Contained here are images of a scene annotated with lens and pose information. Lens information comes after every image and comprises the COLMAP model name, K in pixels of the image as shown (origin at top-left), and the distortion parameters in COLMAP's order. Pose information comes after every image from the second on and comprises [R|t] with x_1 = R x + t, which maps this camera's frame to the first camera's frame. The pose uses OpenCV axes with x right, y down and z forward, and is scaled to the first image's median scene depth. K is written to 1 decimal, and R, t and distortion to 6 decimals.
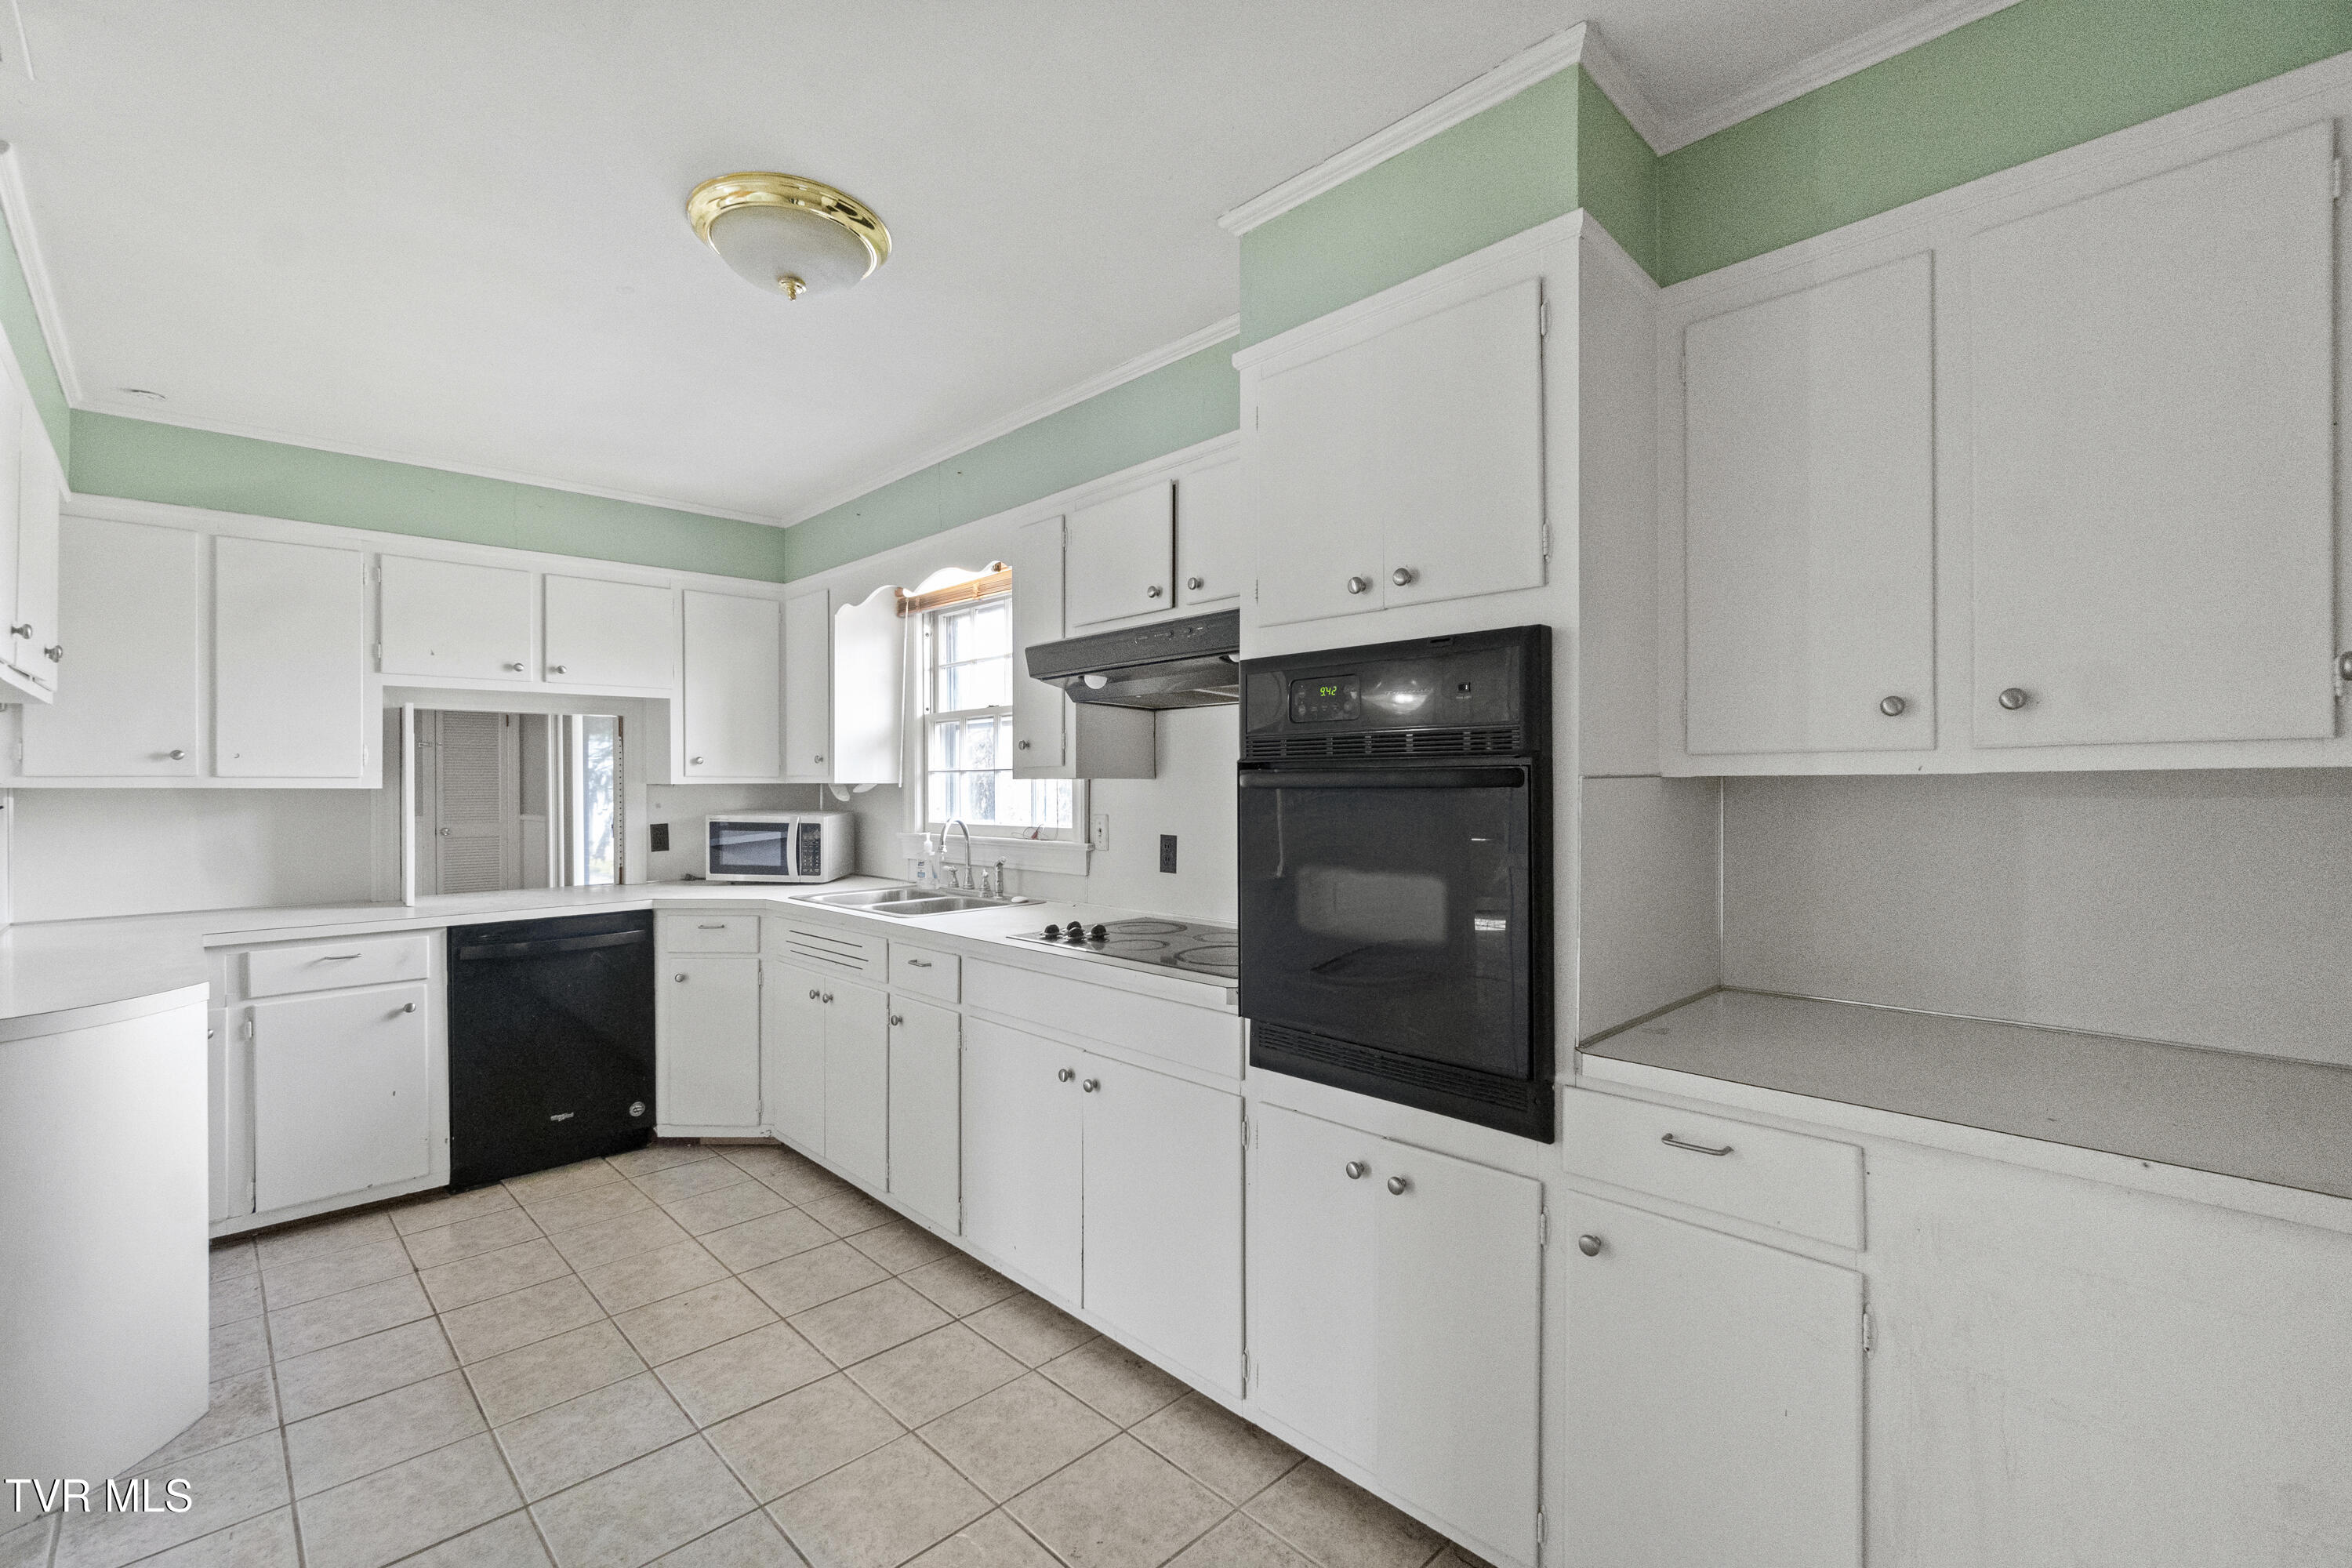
lens RADIAL K [[1022.7, 0, 1181.3], [0, 1022.7, 784.5], [0, 0, 1]] dist [-0.001296, -0.000497]
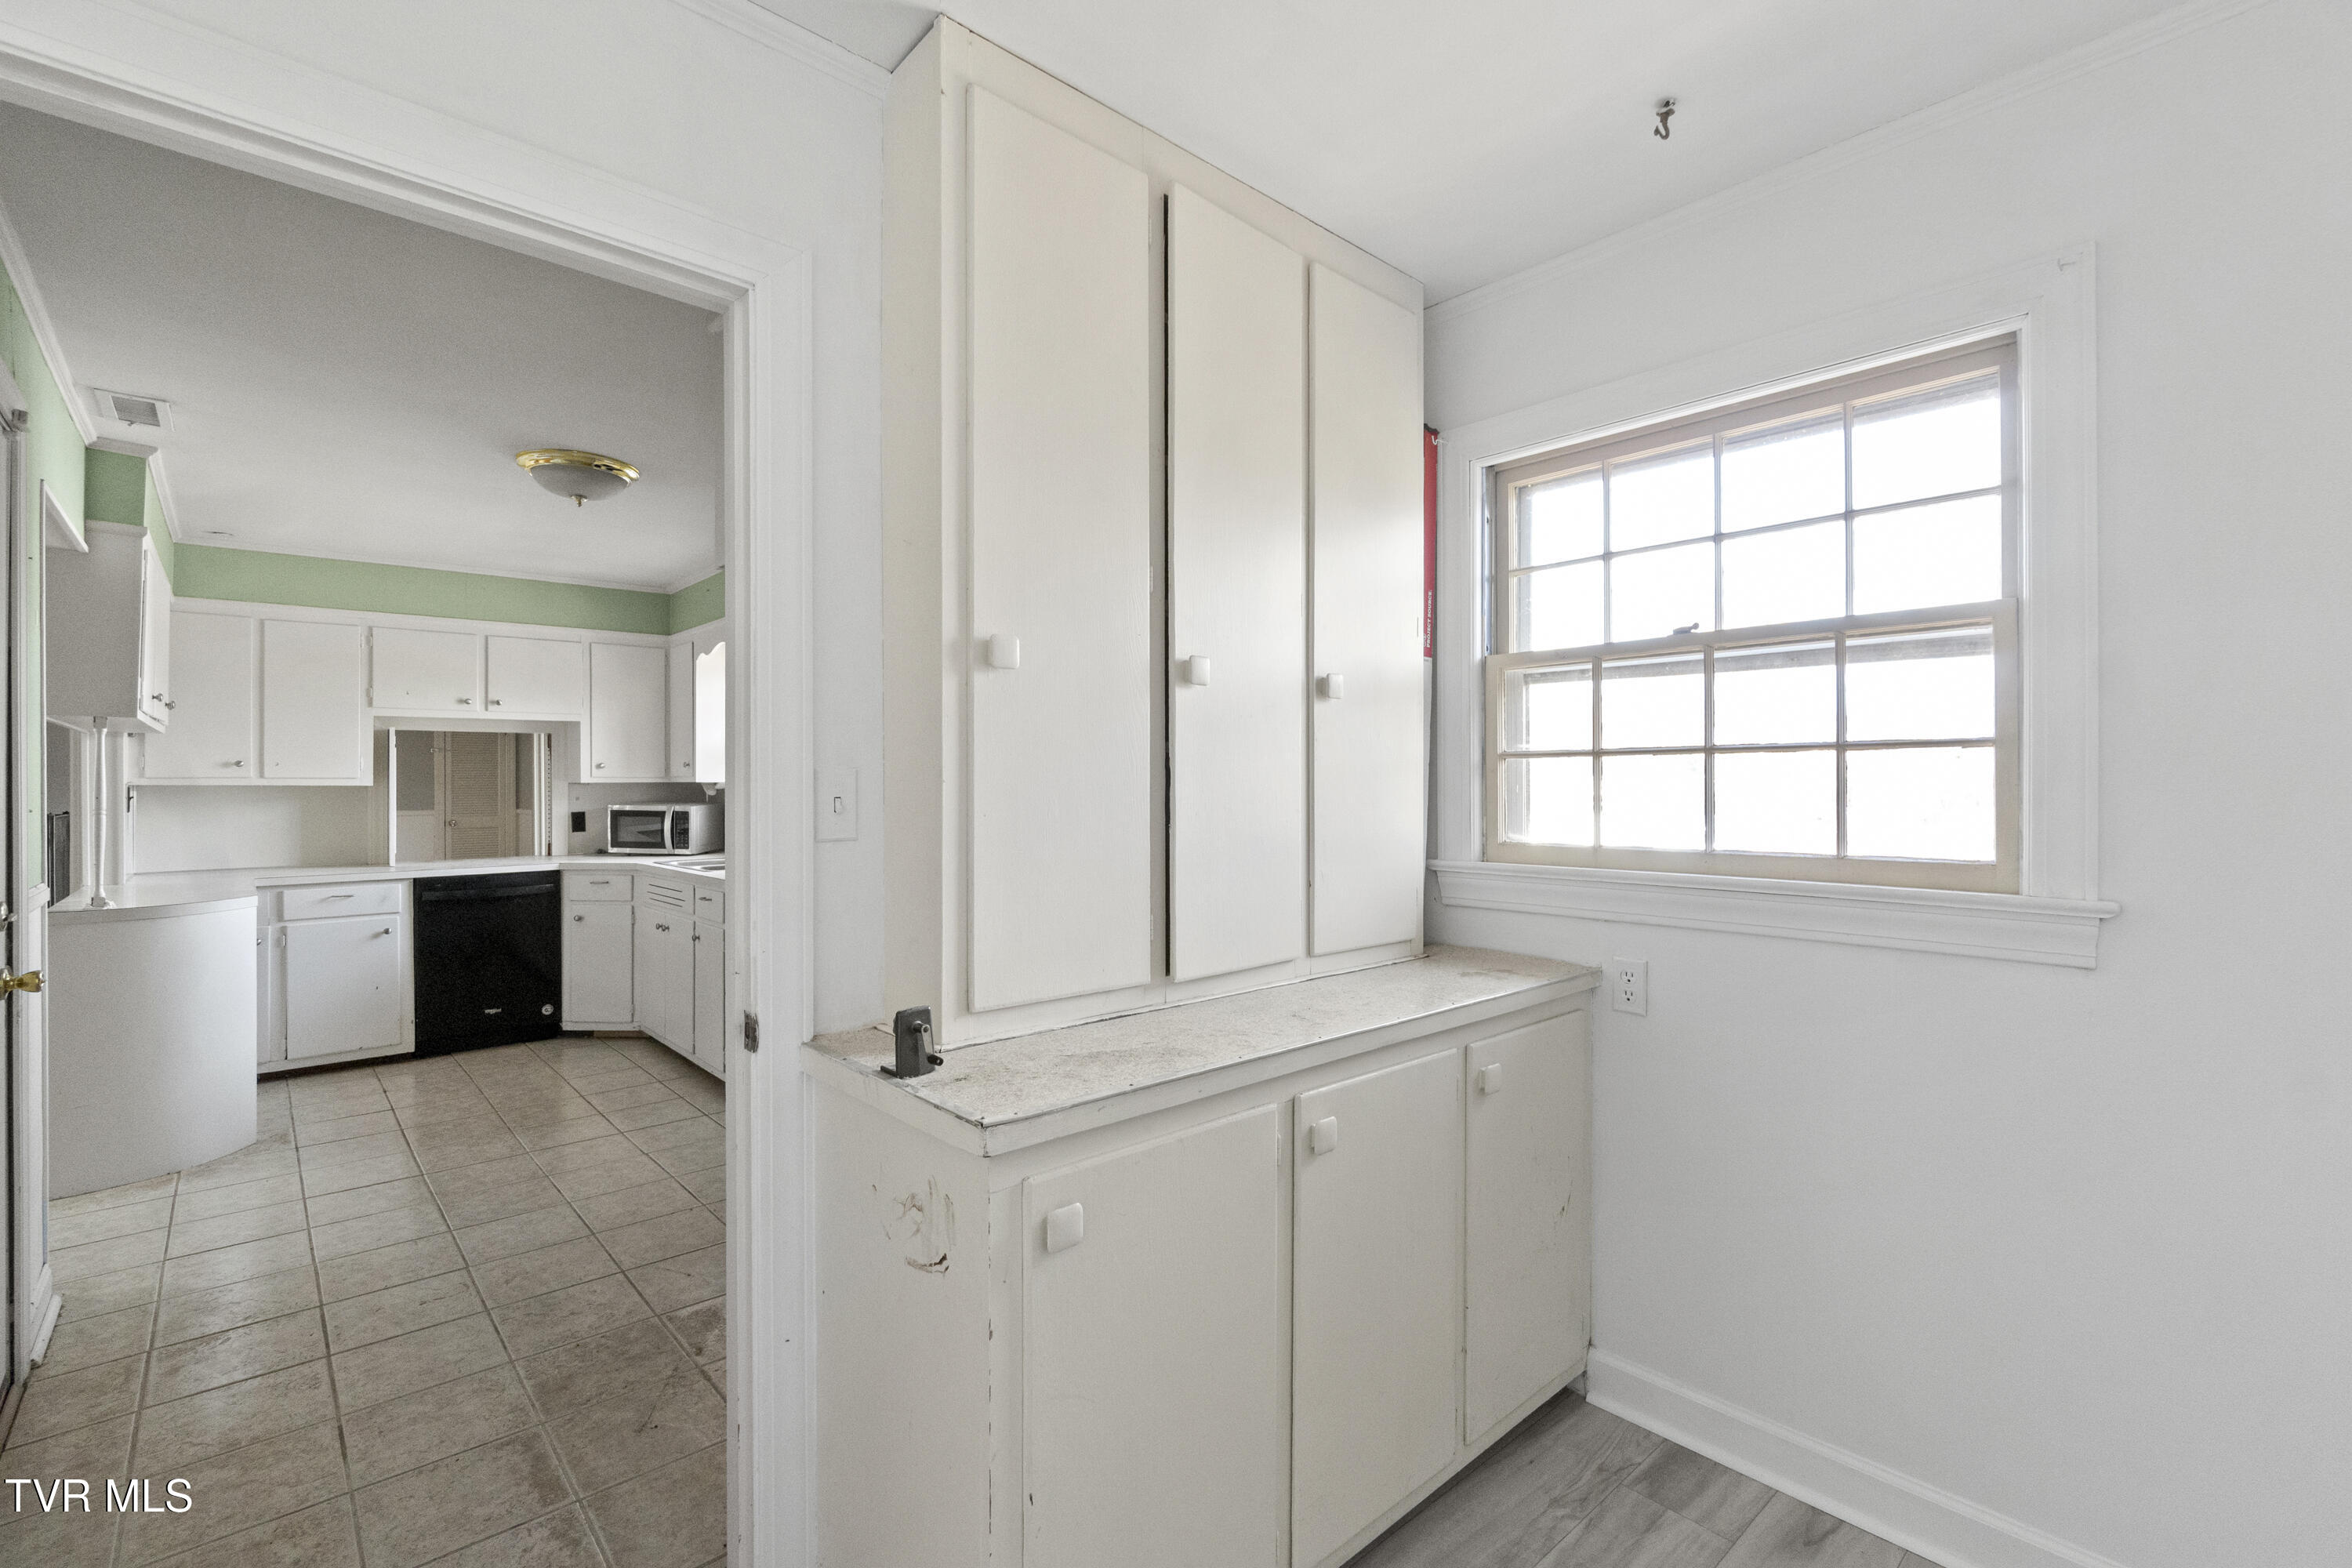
lens RADIAL K [[1022.7, 0, 1169.2], [0, 1022.7, 777.7], [0, 0, 1]] dist [-0.001296, -0.000497]
pose [[0.999415, -0.000092, -0.034186, 0.411175], [-0.000081, 0.999987, -0.005066, -0.000182], [0.034186, 0.005065, 0.999403, -0.428549]]
